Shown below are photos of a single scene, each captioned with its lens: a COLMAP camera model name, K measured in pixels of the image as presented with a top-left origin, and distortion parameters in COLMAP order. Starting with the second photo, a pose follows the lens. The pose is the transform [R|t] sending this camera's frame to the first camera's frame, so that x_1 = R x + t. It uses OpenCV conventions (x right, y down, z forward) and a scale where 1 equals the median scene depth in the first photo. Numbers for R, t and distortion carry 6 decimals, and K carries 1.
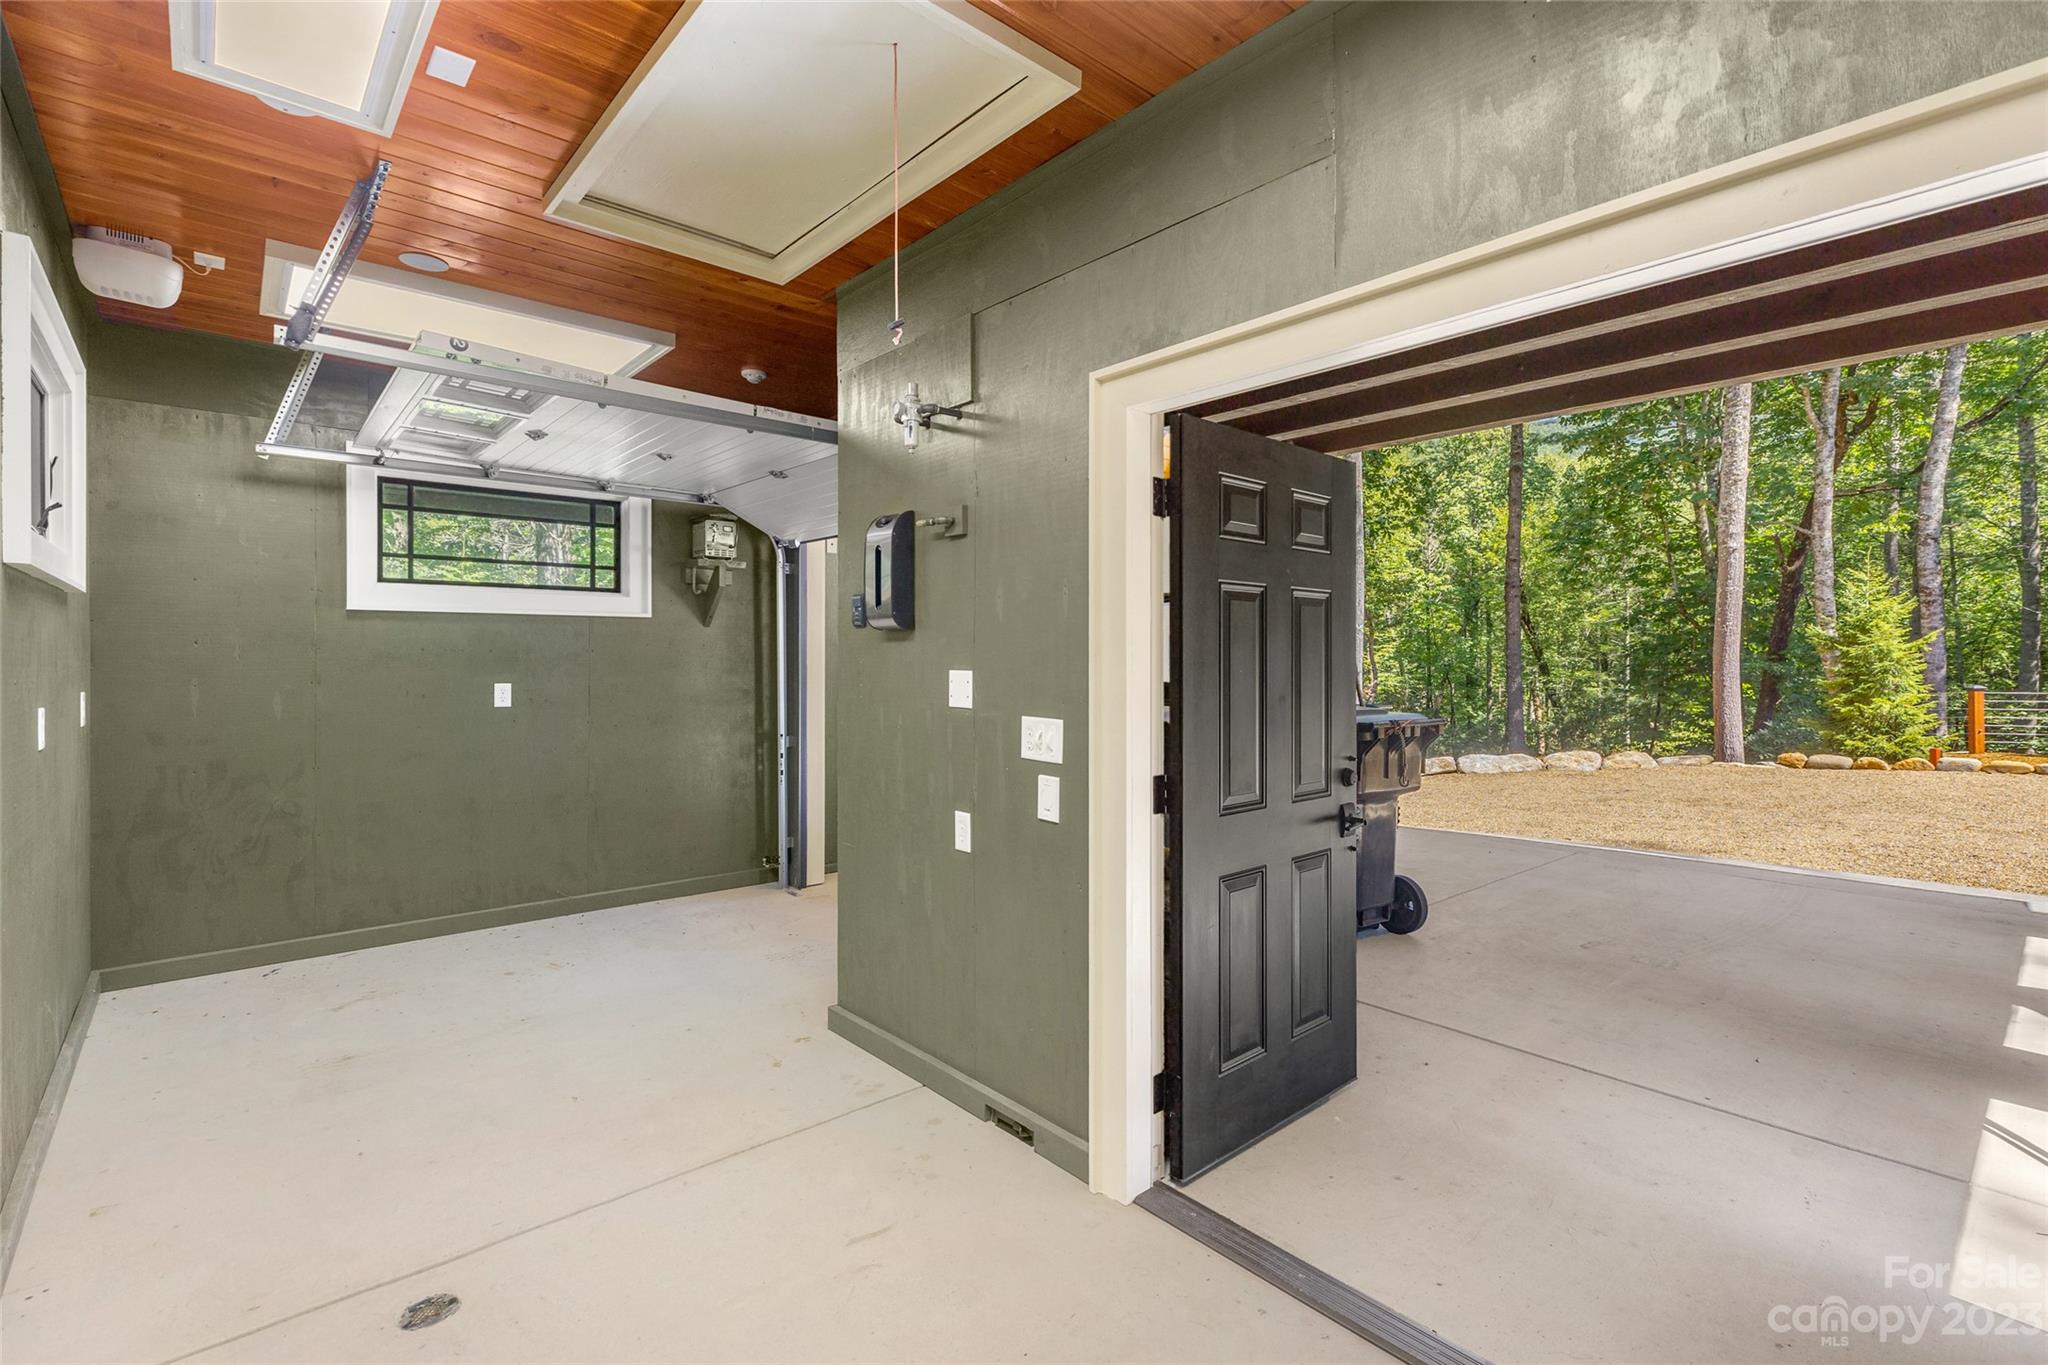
lens RADIAL K [[922.6, 0, 1034.5], [0, 922.6, 670.0], [0, 0, 1]] dist [0.007163, -0.000960]
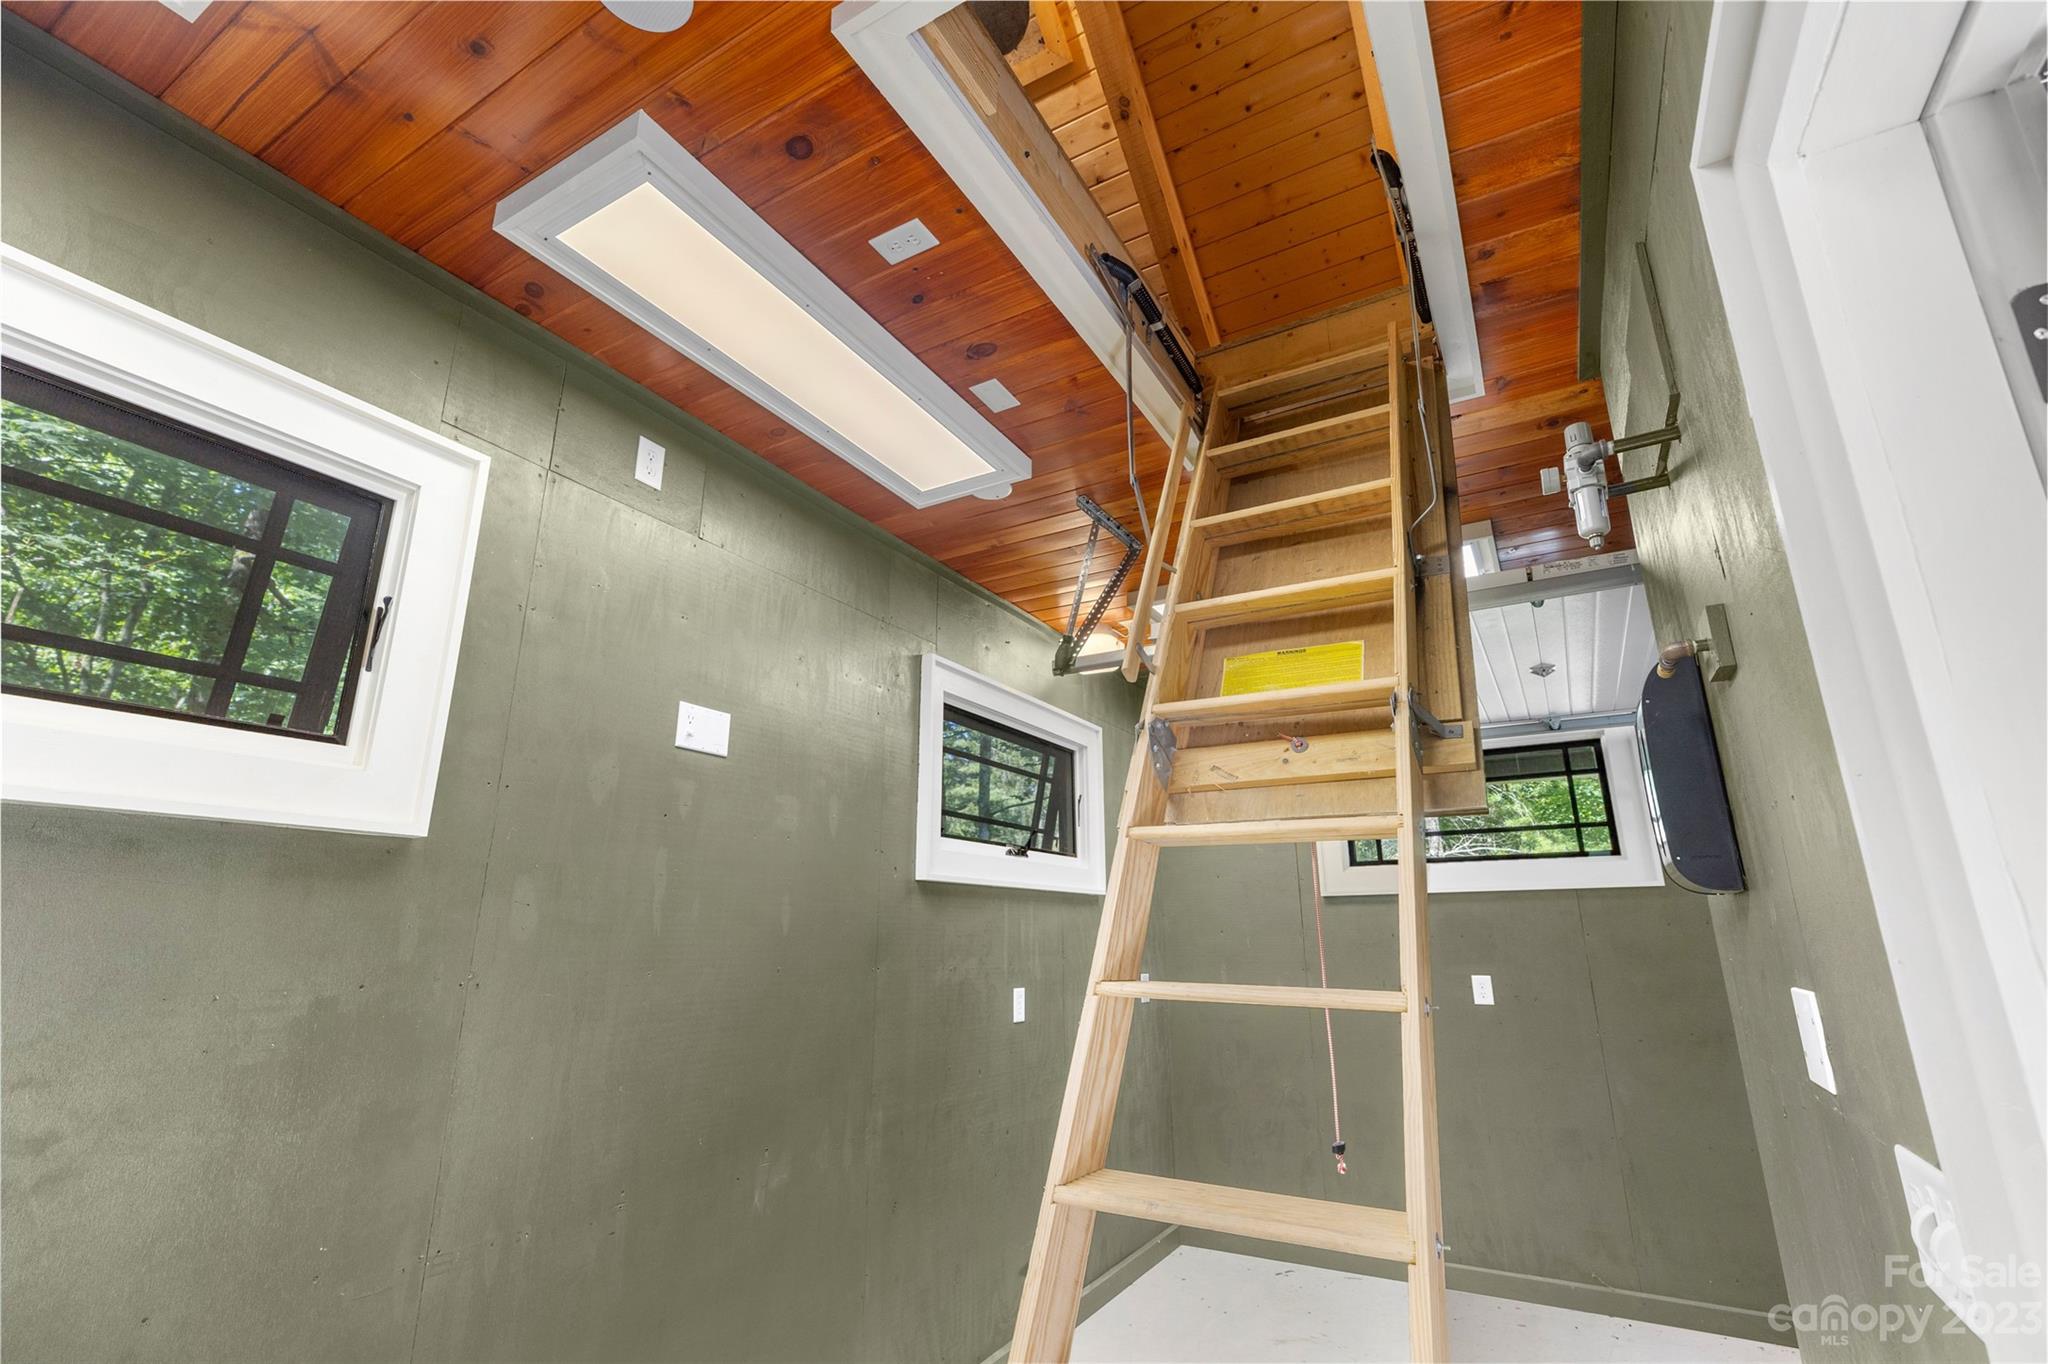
lens RADIAL K [[922.6, 0, 1031.8], [0, 922.6, 686.7], [0, 0, 1]] dist [0.007163, -0.000960]
pose [[0.332617, -0.249437, -0.909476, 0.119369], [-0.005621, 0.963845, -0.266404, -0.011945], [0.943045, 0.093723, 0.319190, 0.291685]]
